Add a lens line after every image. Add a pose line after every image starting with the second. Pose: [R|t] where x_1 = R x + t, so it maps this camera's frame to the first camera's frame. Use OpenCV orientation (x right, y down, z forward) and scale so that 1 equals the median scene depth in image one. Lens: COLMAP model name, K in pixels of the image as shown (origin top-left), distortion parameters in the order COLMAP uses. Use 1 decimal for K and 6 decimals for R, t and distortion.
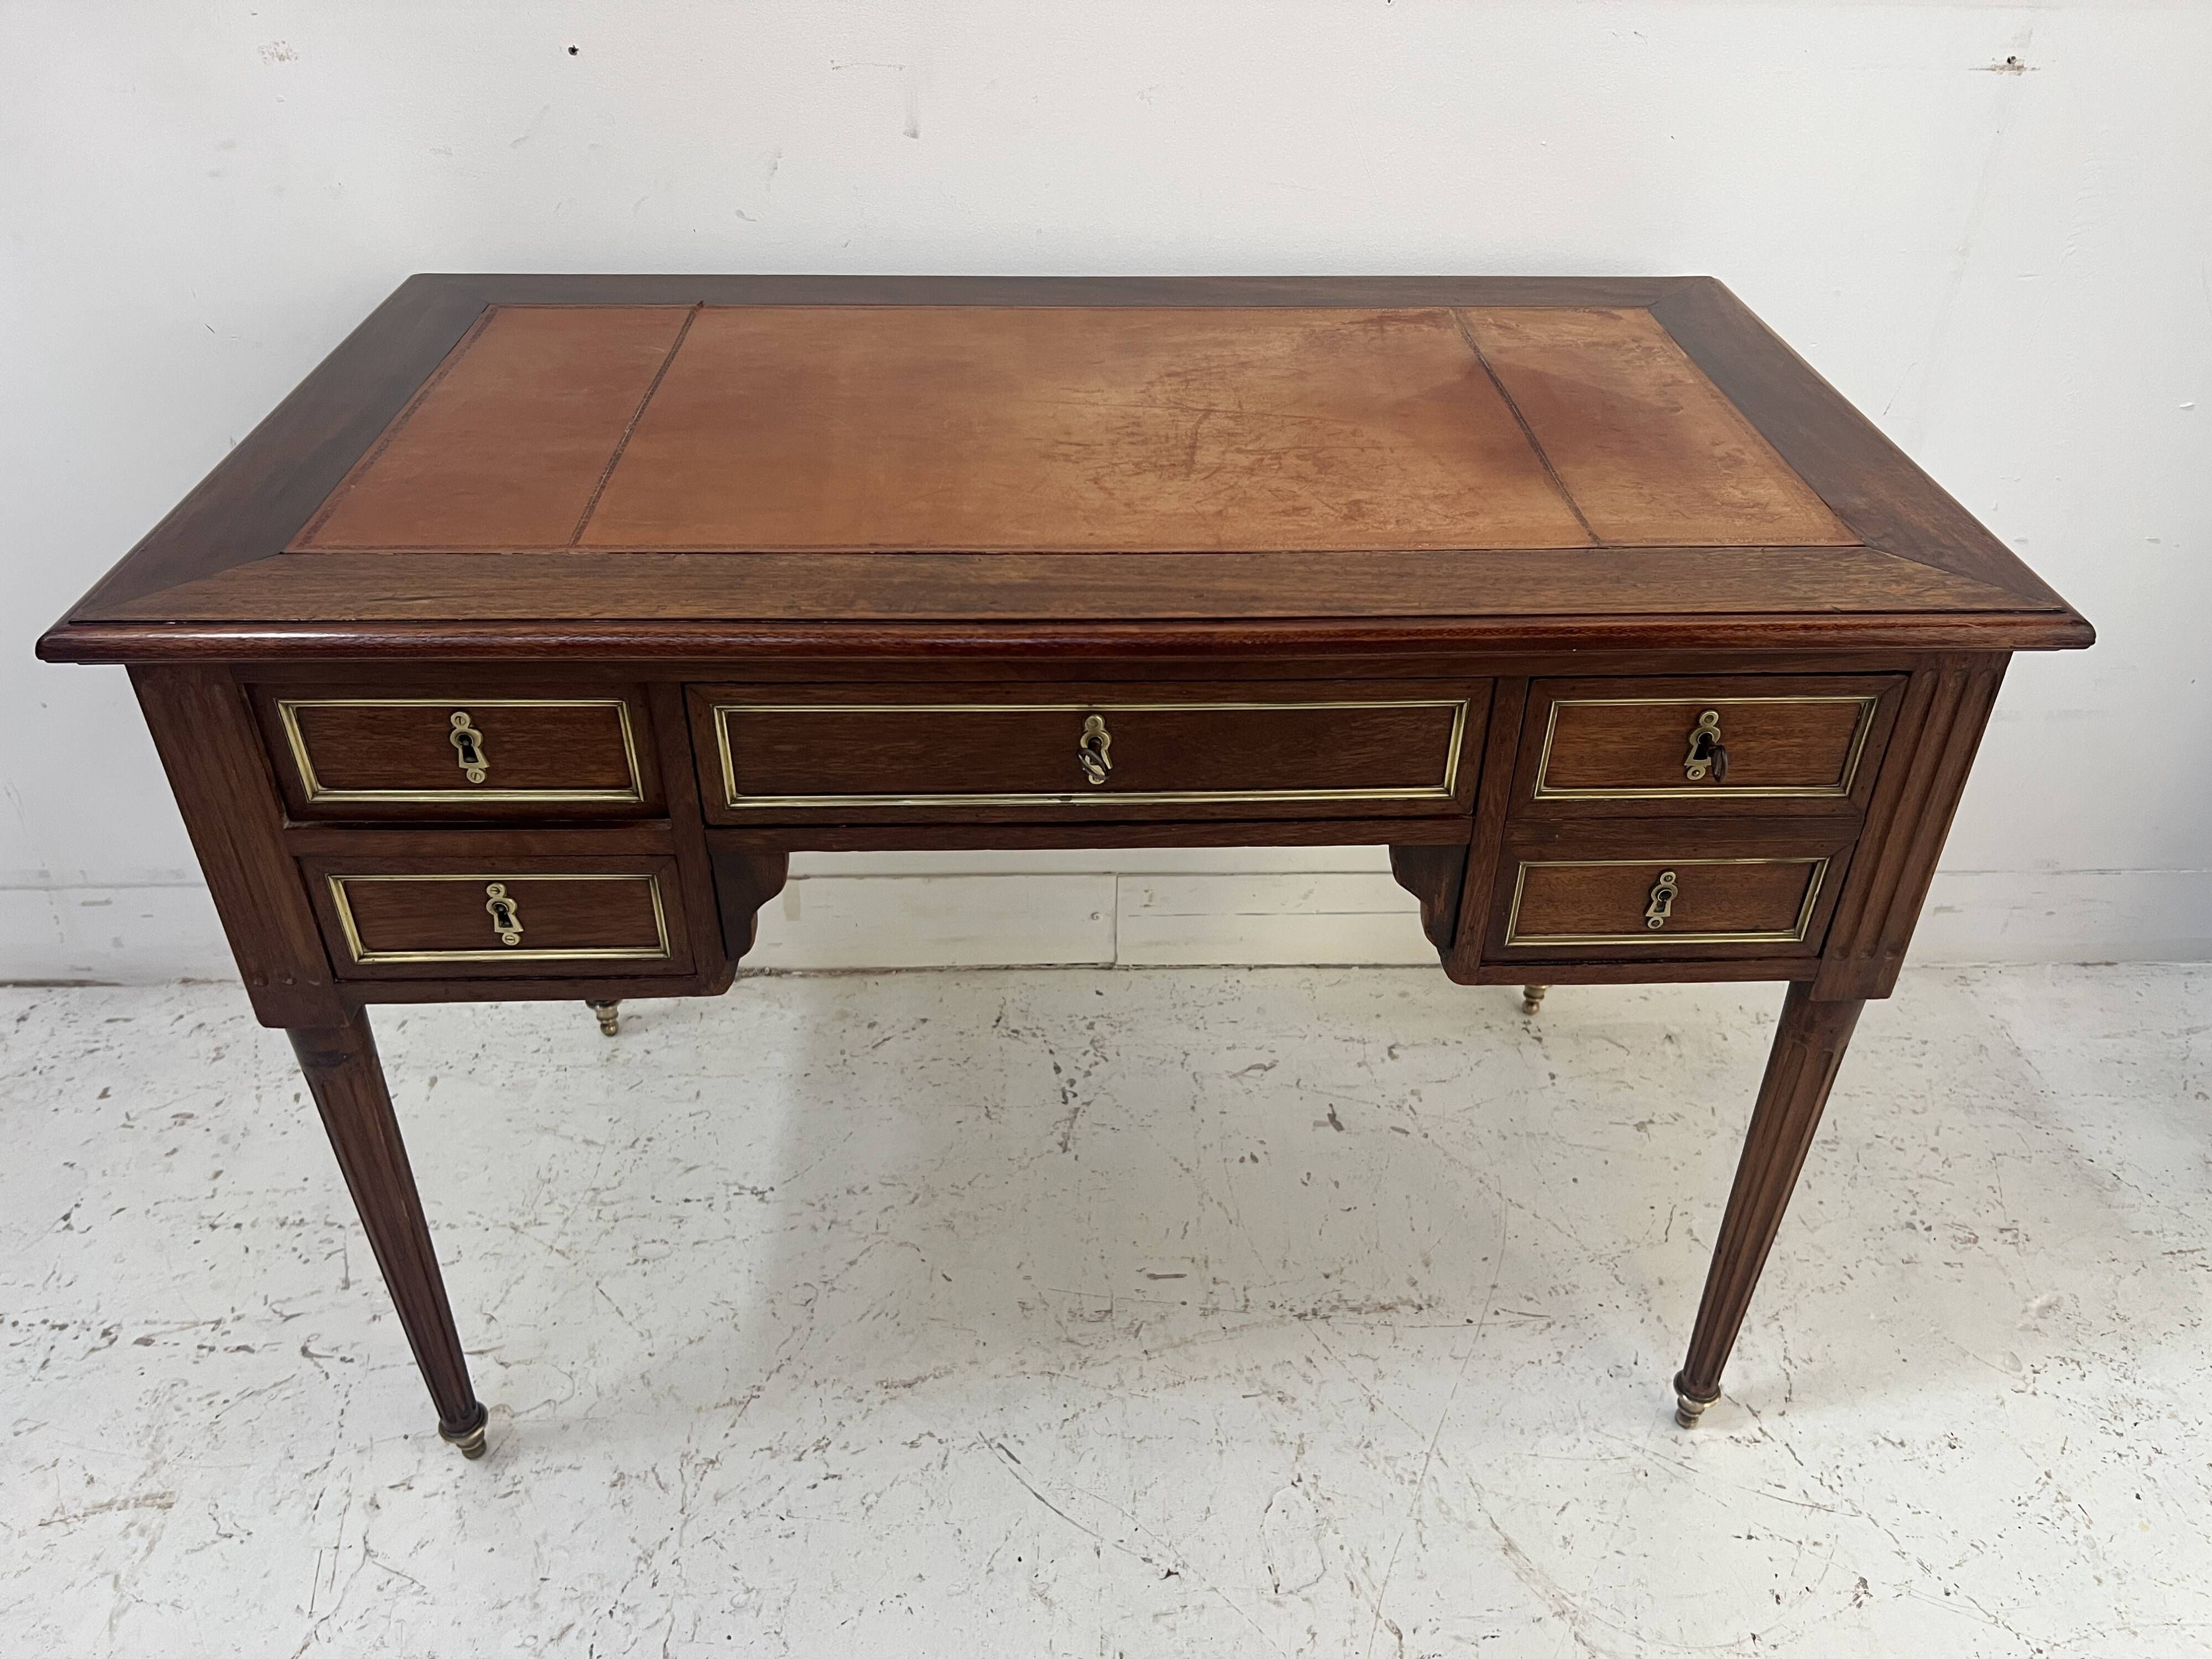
lens RADIAL K [[1696.2, 0, 1137.4], [0, 1696.2, 840.8], [0, 0, 1]] dist [0.036543, -0.045942]
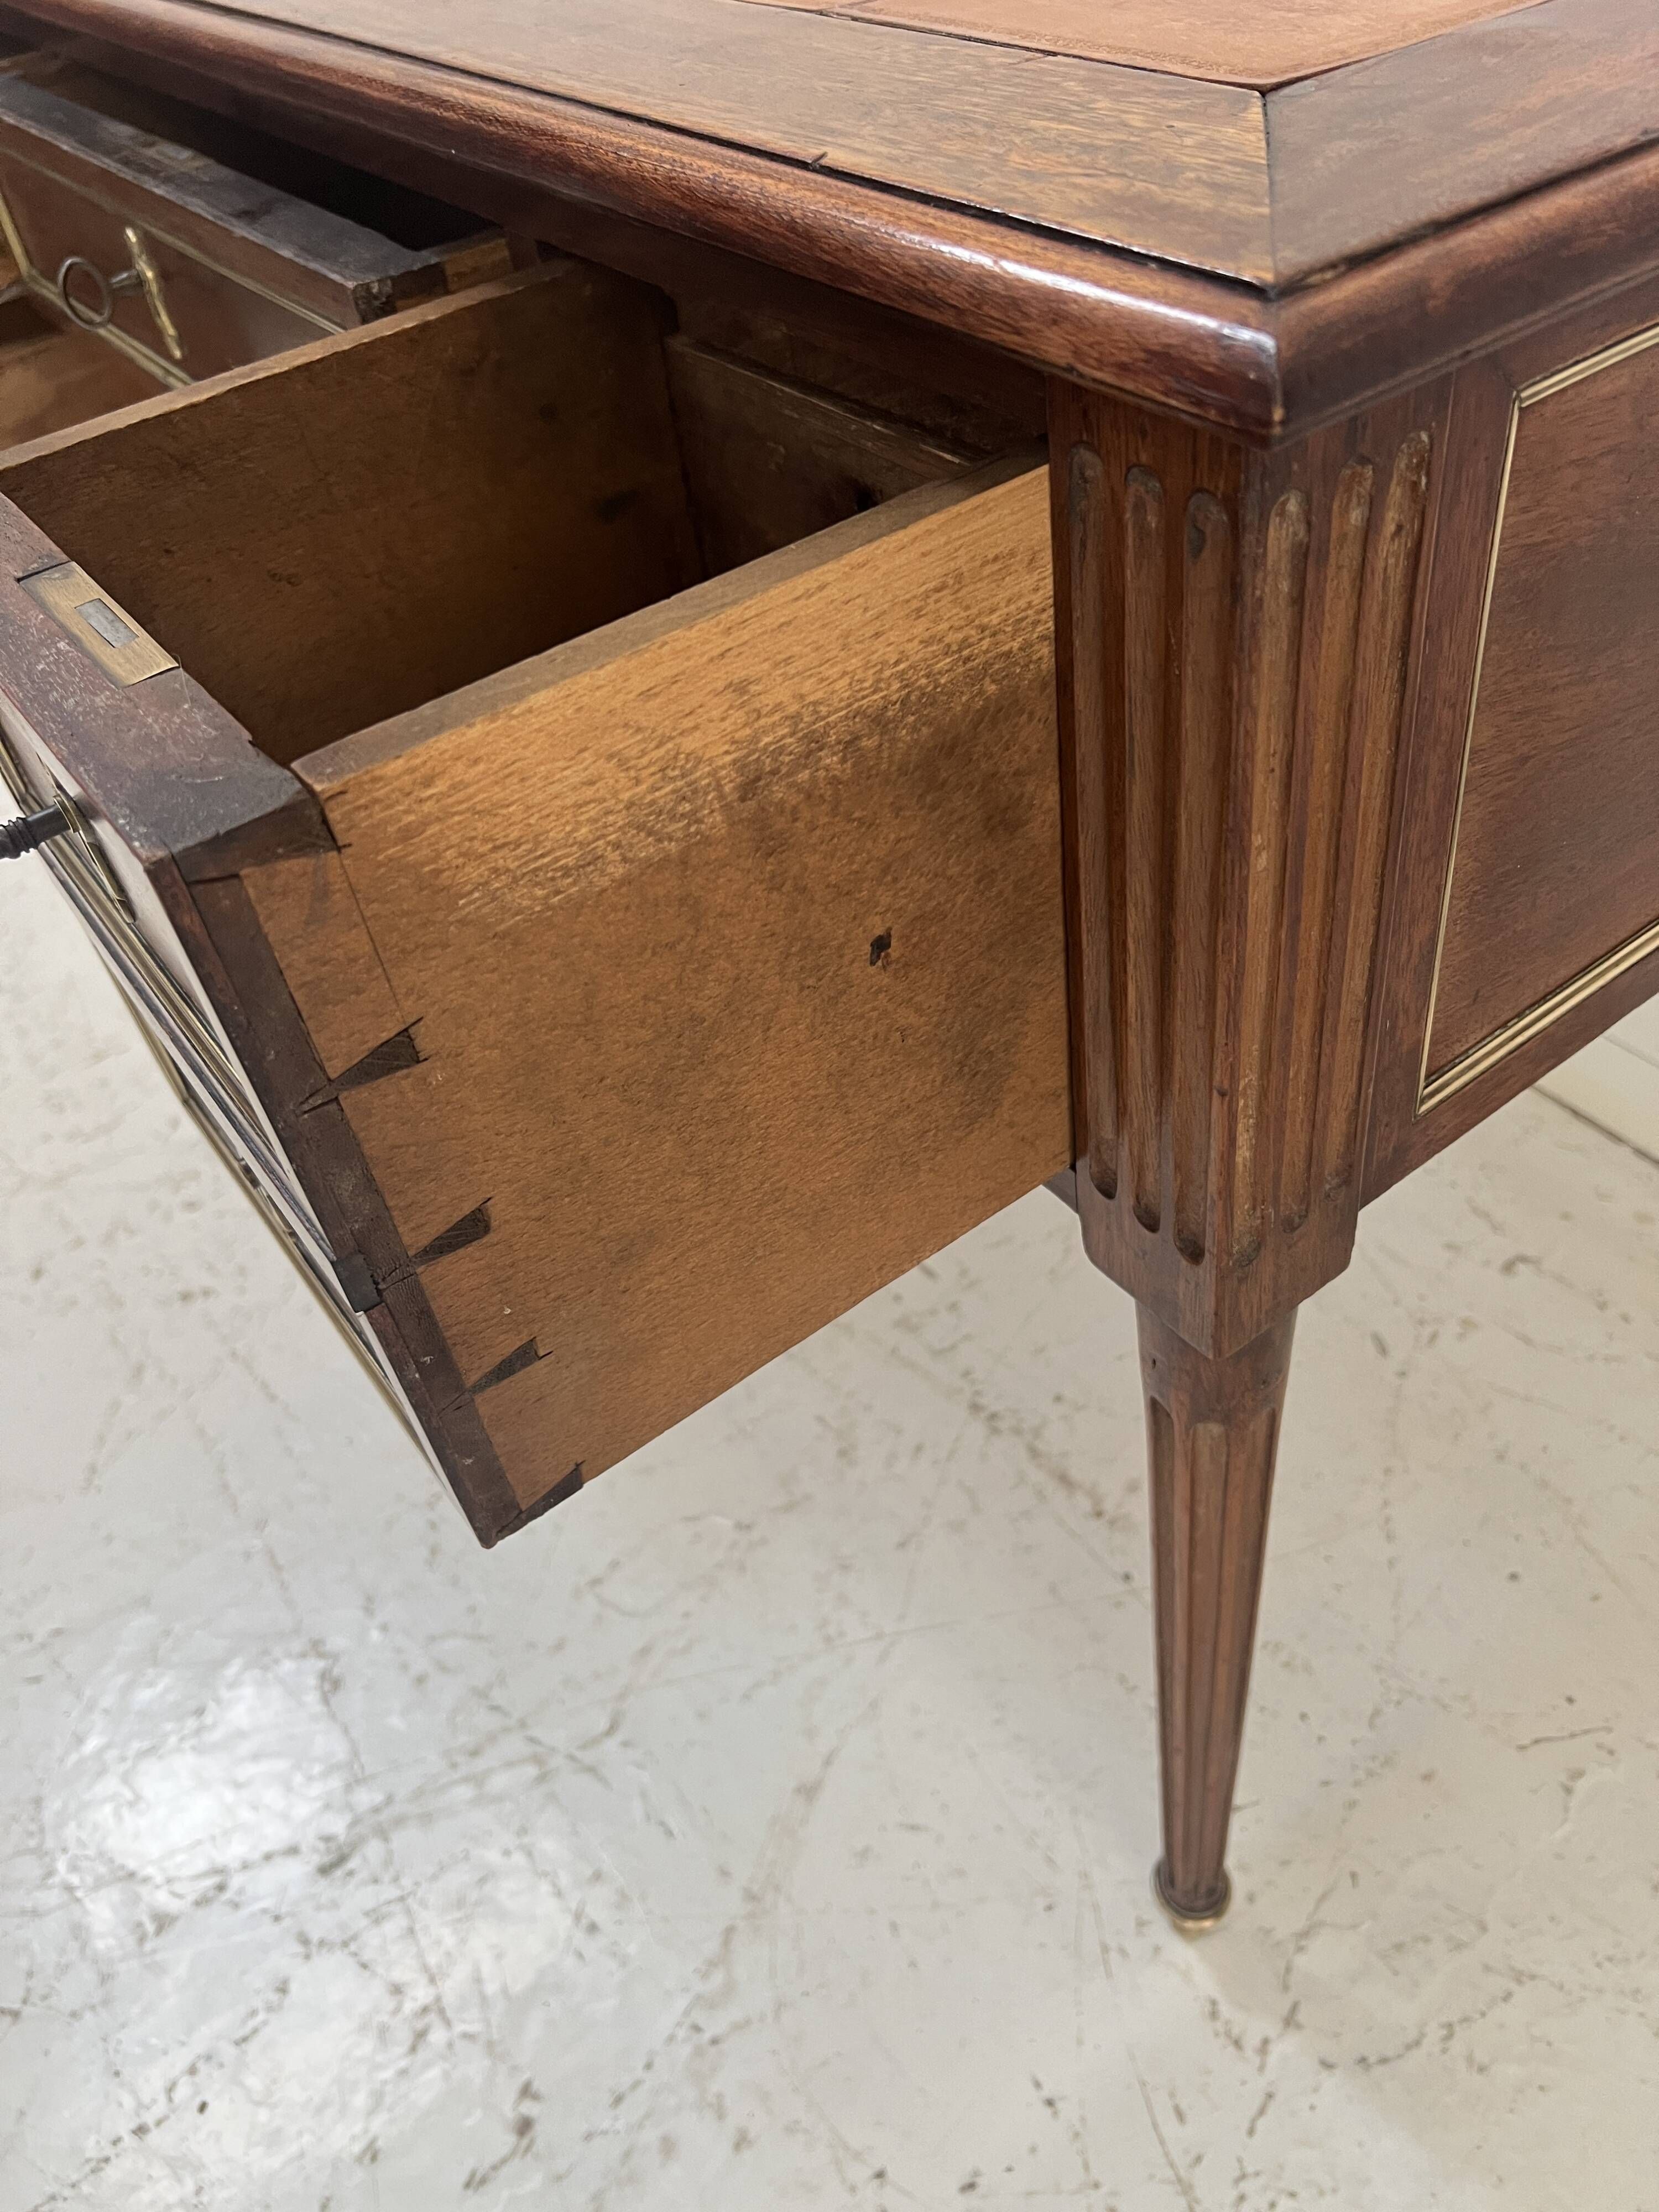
lens RADIAL K [[1696.2, 0, 829.7], [0, 1696.2, 1117.6], [0, 0, 1]] dist [0.036543, -0.045942]
pose [[0.540220, 0.515810, -0.664907, 0.499514], [-0.380051, 0.854499, 0.354107, -0.057542], [0.750815, 0.061403, 0.657652, 0.500479]]
